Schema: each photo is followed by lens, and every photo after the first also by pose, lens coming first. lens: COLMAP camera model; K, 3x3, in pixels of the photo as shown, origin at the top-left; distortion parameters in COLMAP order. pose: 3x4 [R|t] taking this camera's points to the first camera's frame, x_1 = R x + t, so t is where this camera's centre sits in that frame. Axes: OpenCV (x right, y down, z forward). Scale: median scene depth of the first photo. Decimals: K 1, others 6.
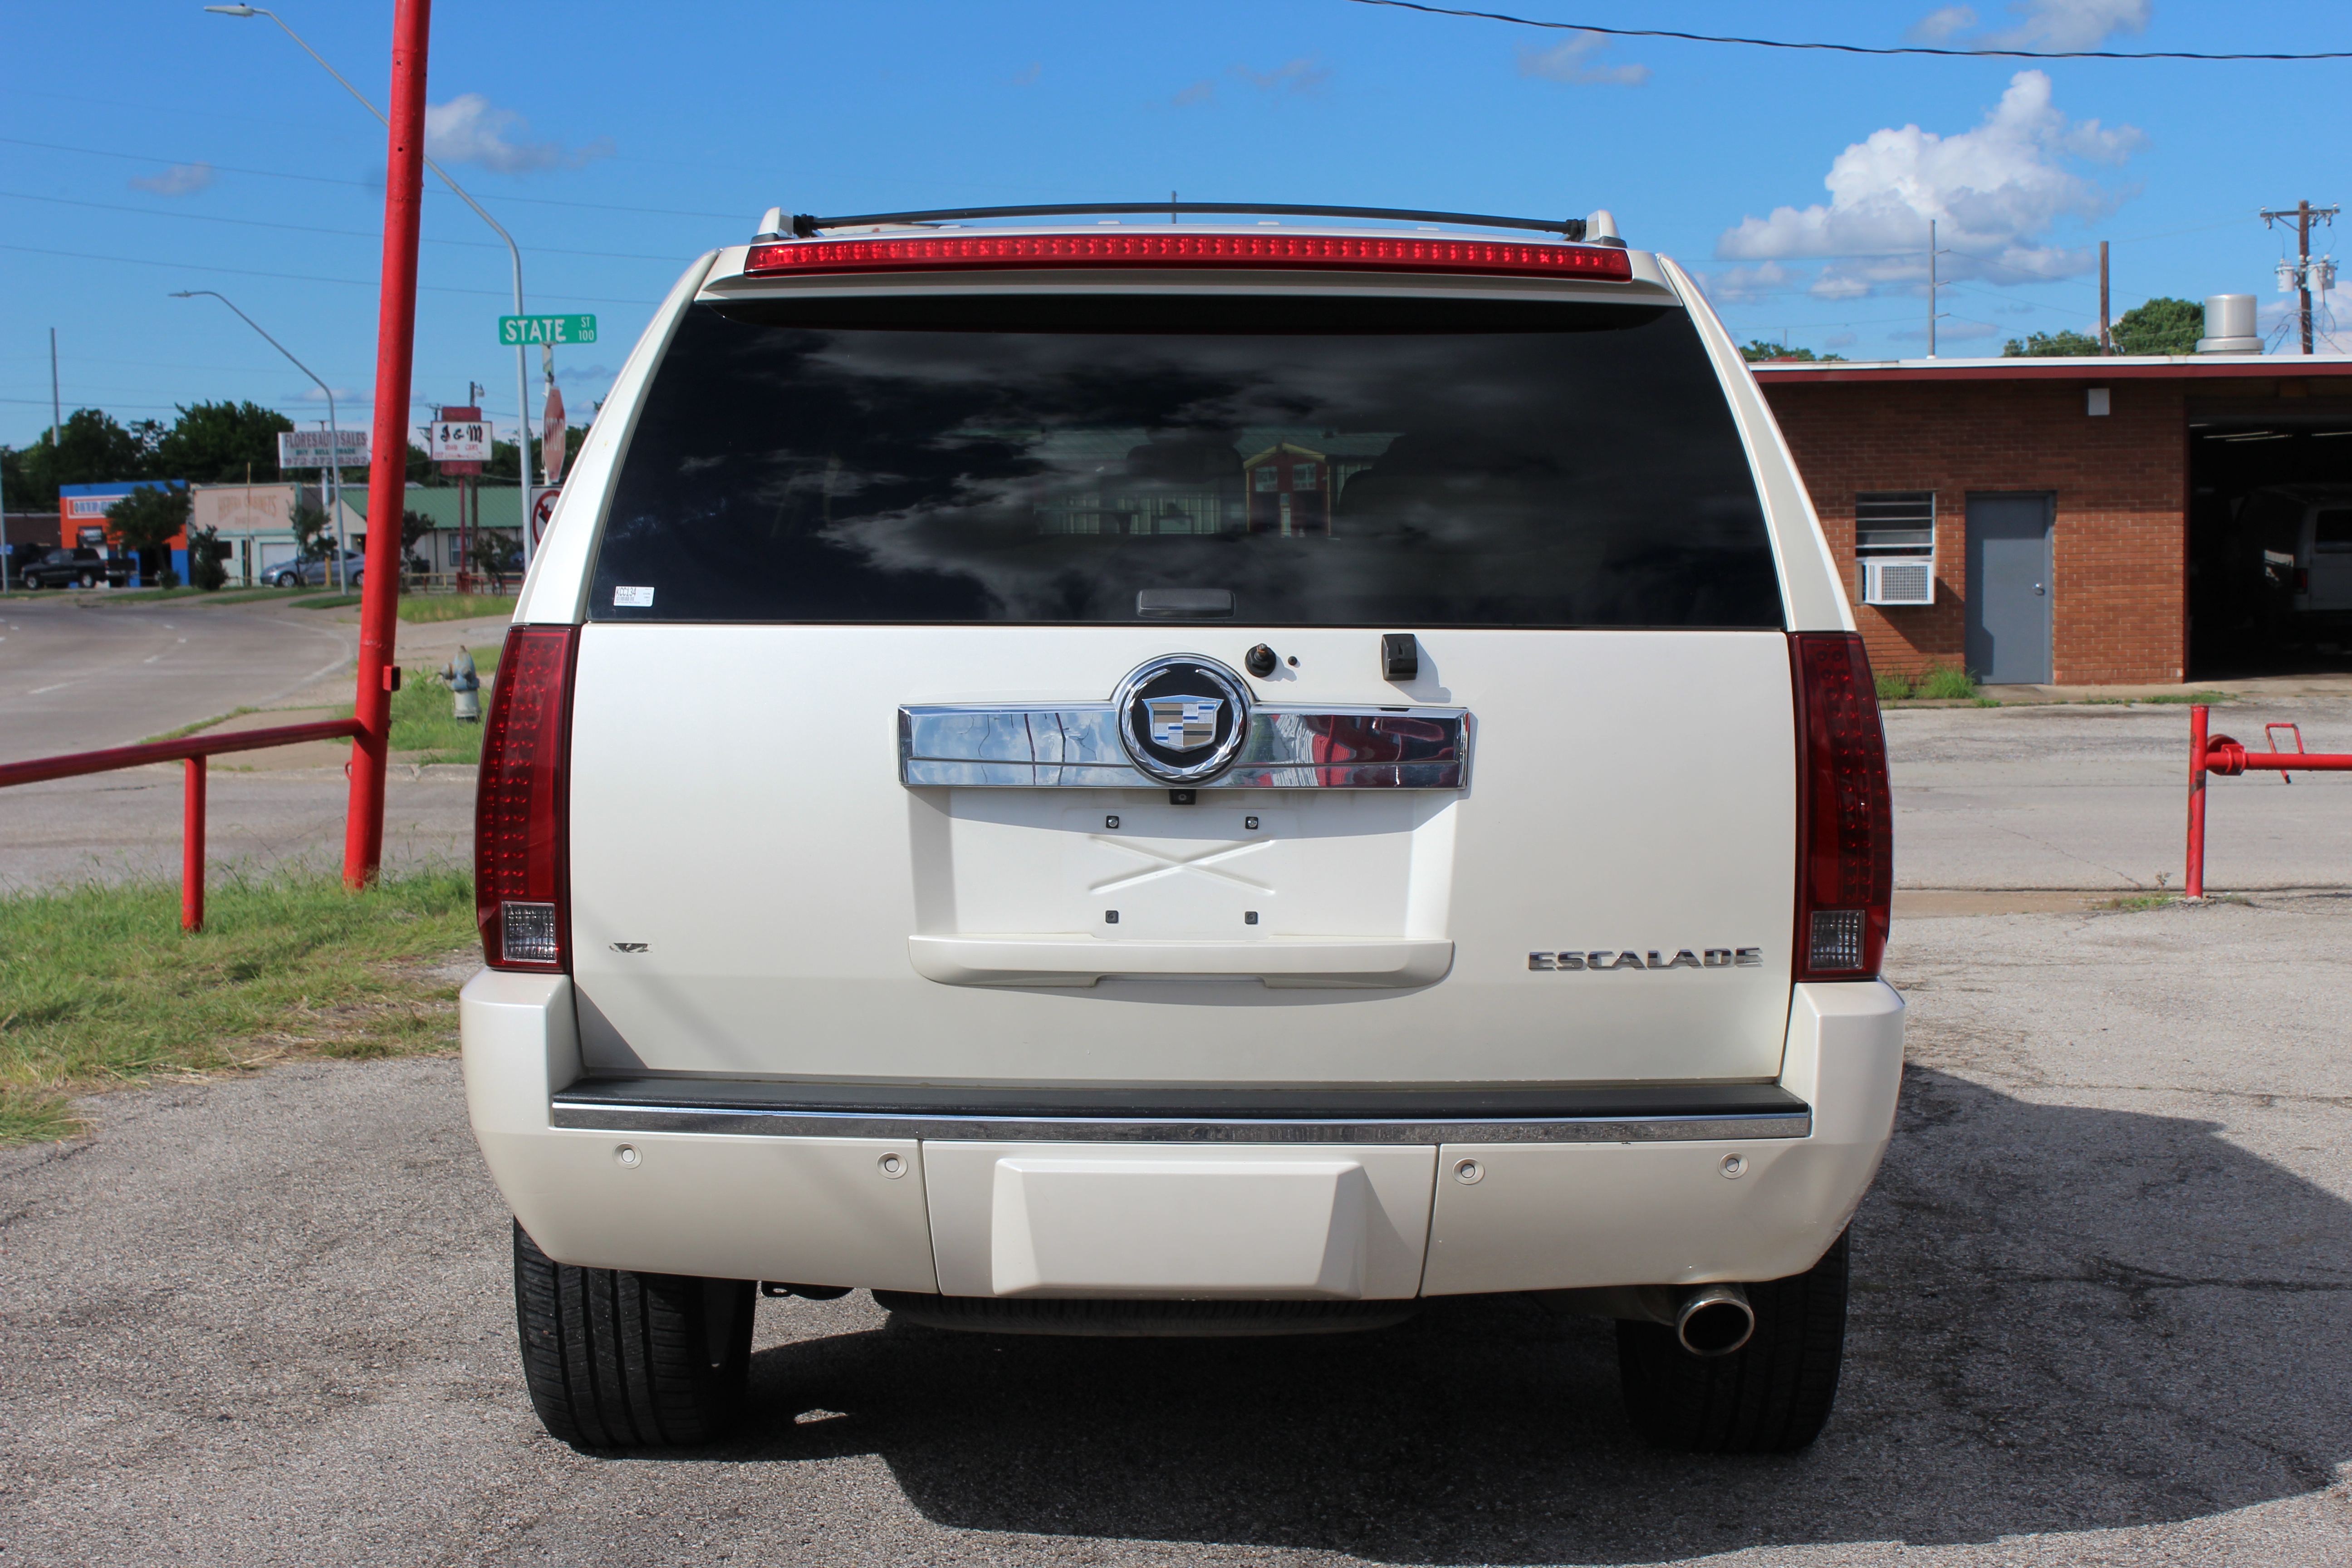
lens RADIAL K [[3543.3, 0, 1185.6], [0, 3543.3, 822.8], [0, 0, 1]] dist [-0.025951, 0.045081]
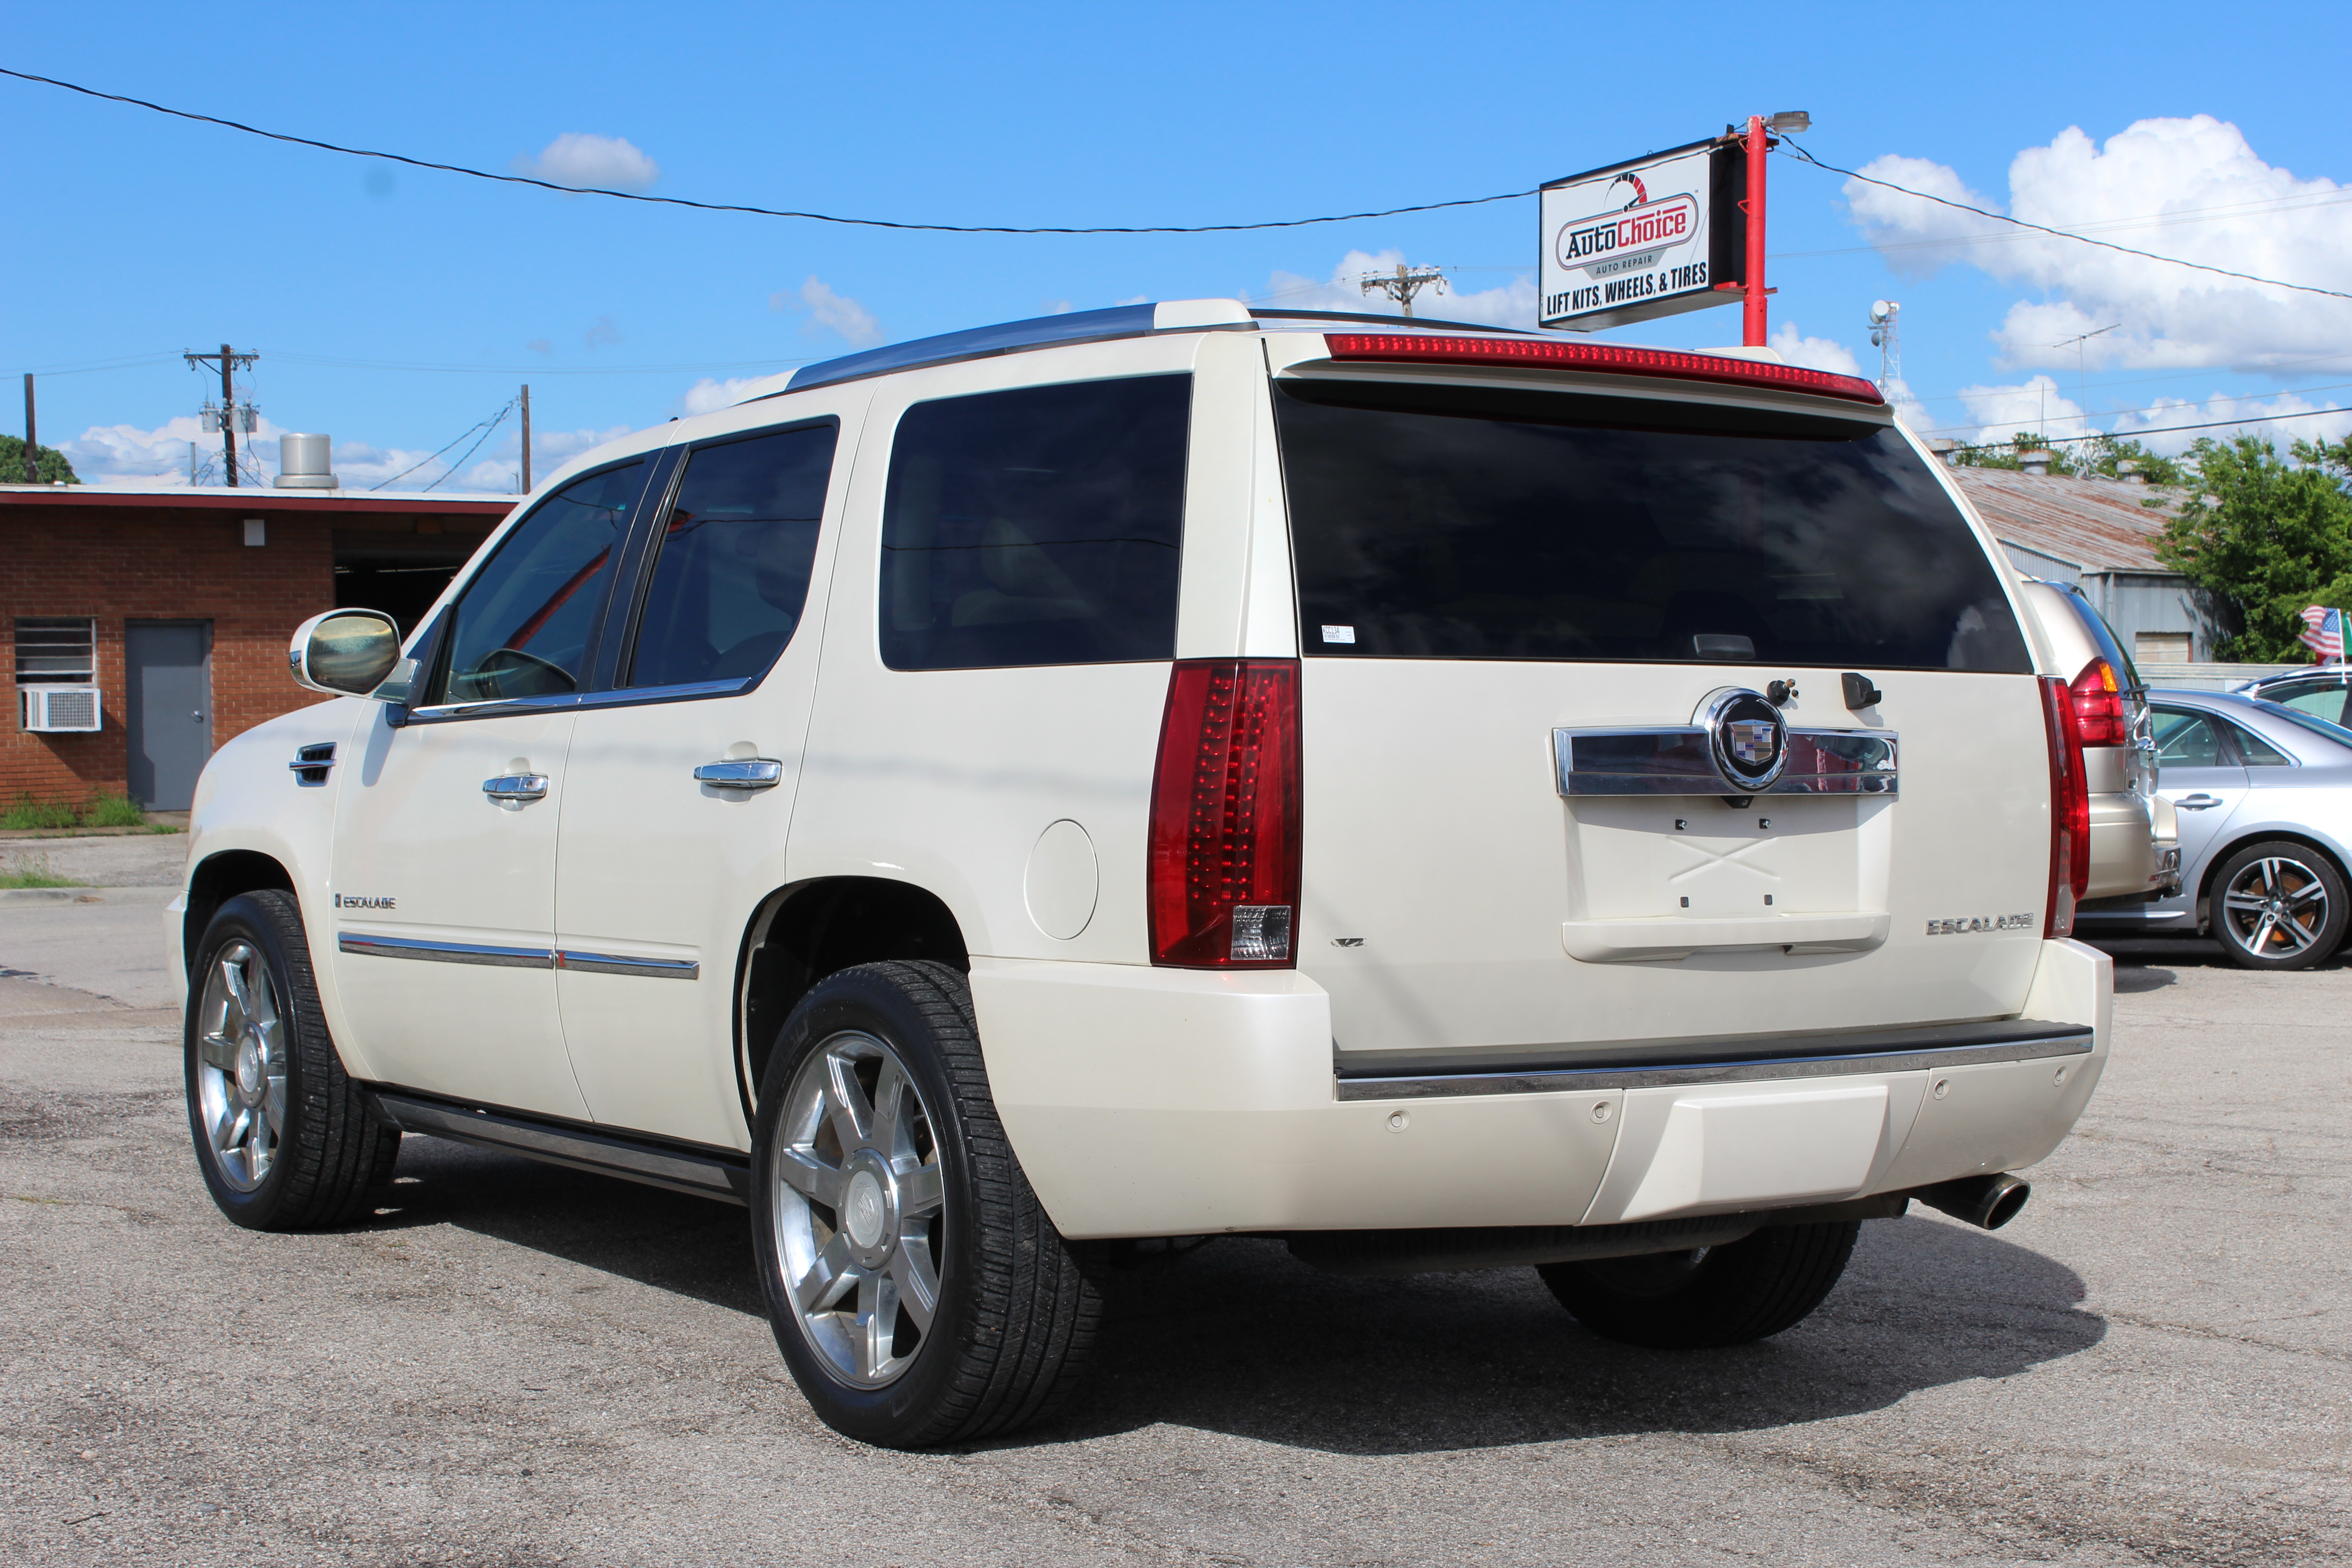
lens RADIAL K [[3543.3, 0, 1185.6], [0, 3543.3, 822.8], [0, 0, 1]] dist [-0.025951, 0.045081]
pose [[0.831660, -0.015513, 0.555069, -0.830797], [0.037169, 0.998923, -0.027774, 0.026536], [-0.554040, 0.043730, 0.831340, 0.081672]]
